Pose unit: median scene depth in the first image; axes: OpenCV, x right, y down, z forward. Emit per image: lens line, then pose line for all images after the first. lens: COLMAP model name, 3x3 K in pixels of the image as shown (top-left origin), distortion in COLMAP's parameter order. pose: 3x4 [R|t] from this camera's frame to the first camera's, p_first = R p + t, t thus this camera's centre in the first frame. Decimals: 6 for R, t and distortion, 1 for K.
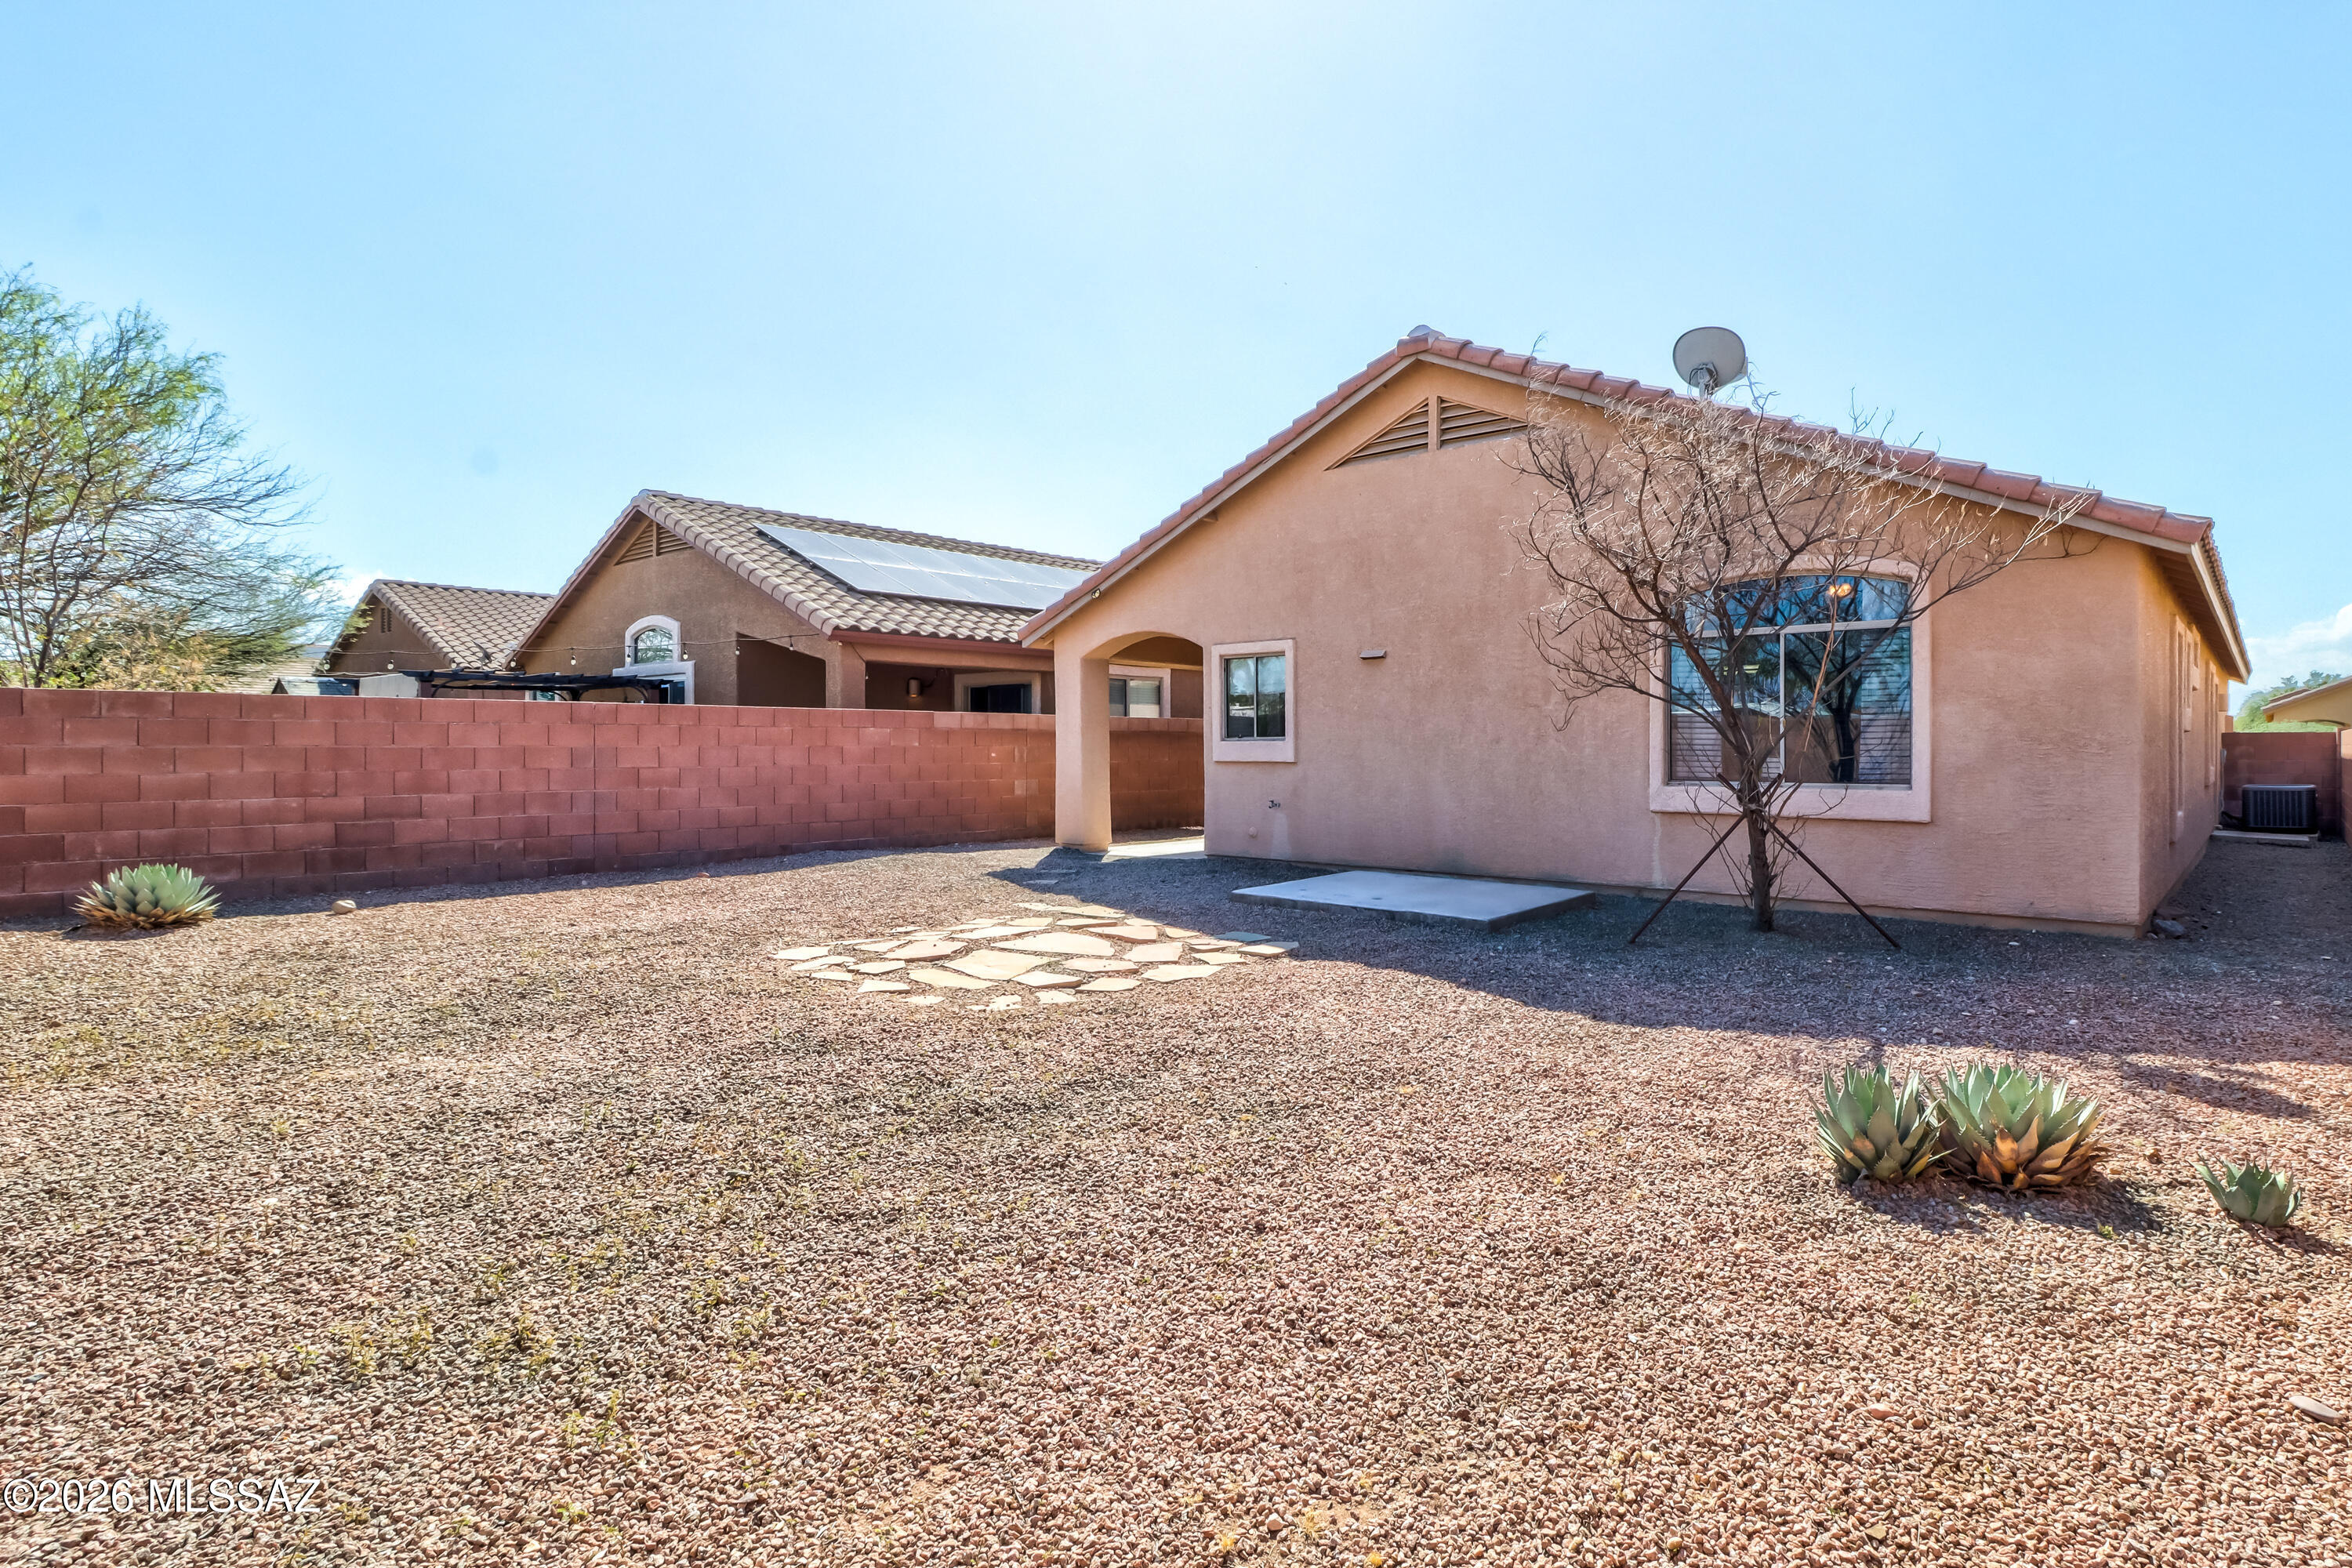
lens RADIAL K [[1110.3, 0, 1177.6], [0, 1110.3, 748.0], [0, 0, 1]] dist [0.000778, 0.000708]
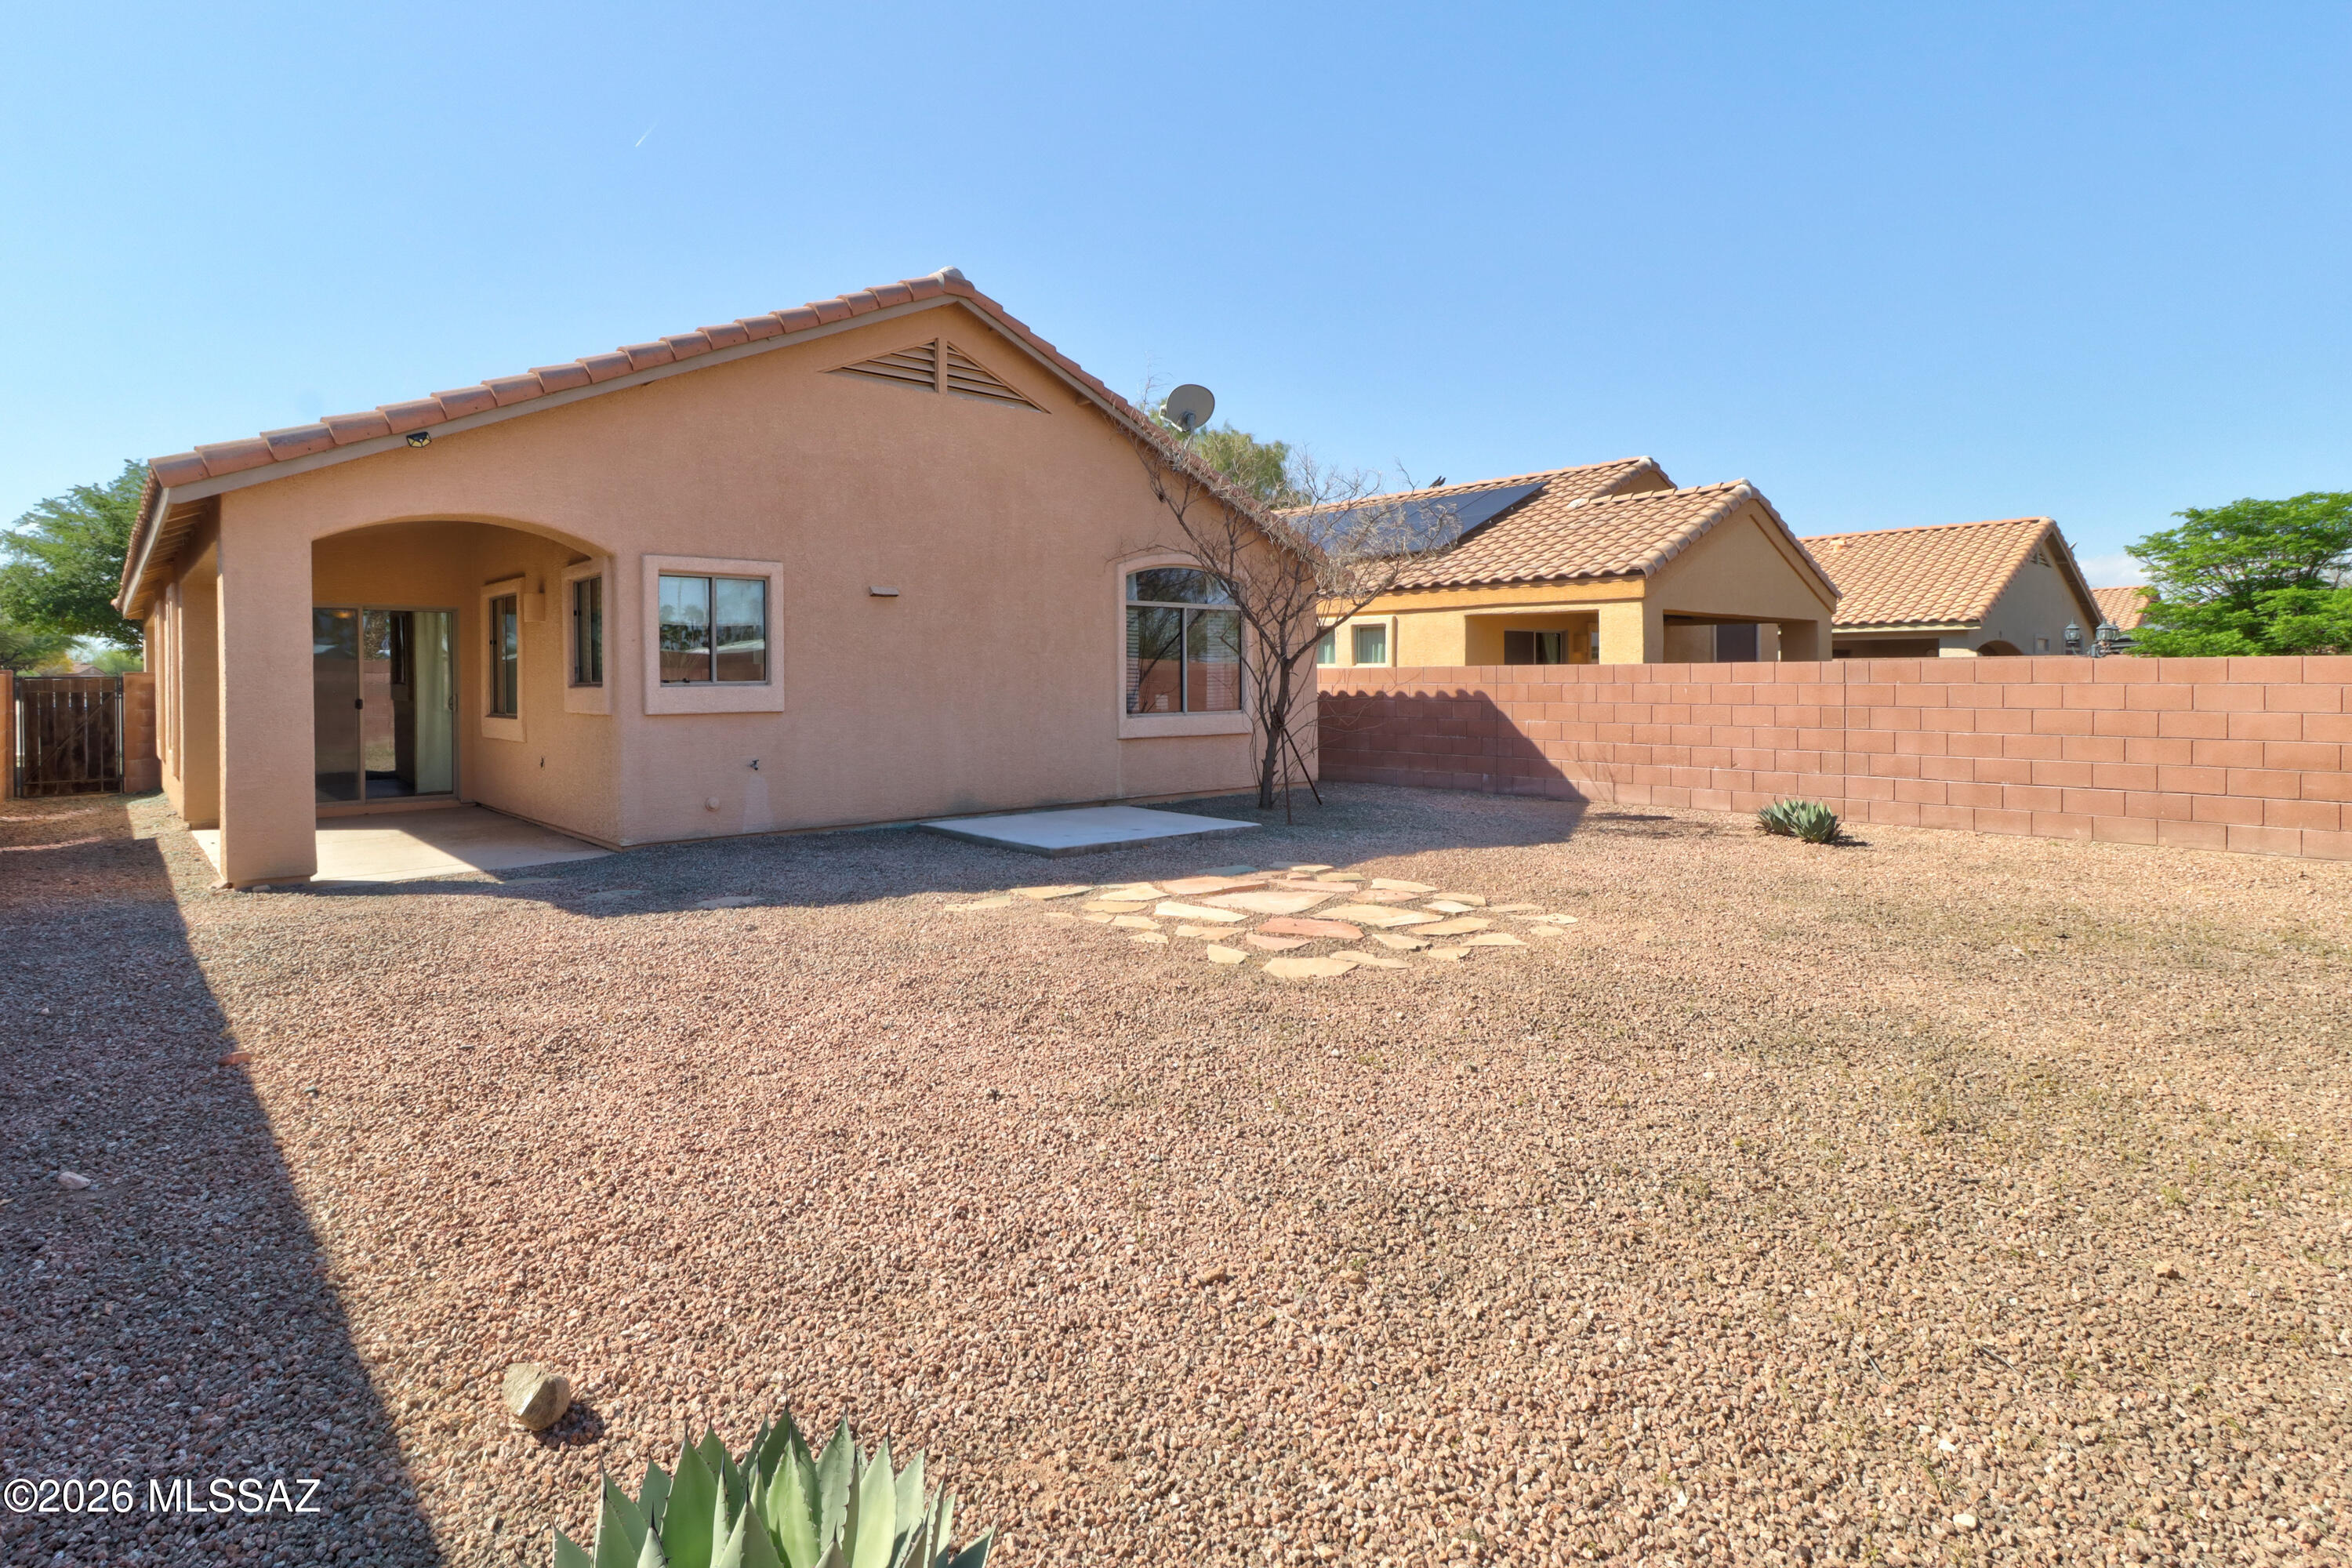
lens RADIAL K [[1137.6, 0, 1166.4], [0, 1137.6, 728.7], [0, 0, 1]] dist [0.001286, -0.000453]
pose [[0.176412, -0.033375, 0.983750, -0.758317], [0.016504, 0.999385, 0.030946, 0.005035], [-0.984178, 0.010777, 0.176854, 0.631834]]
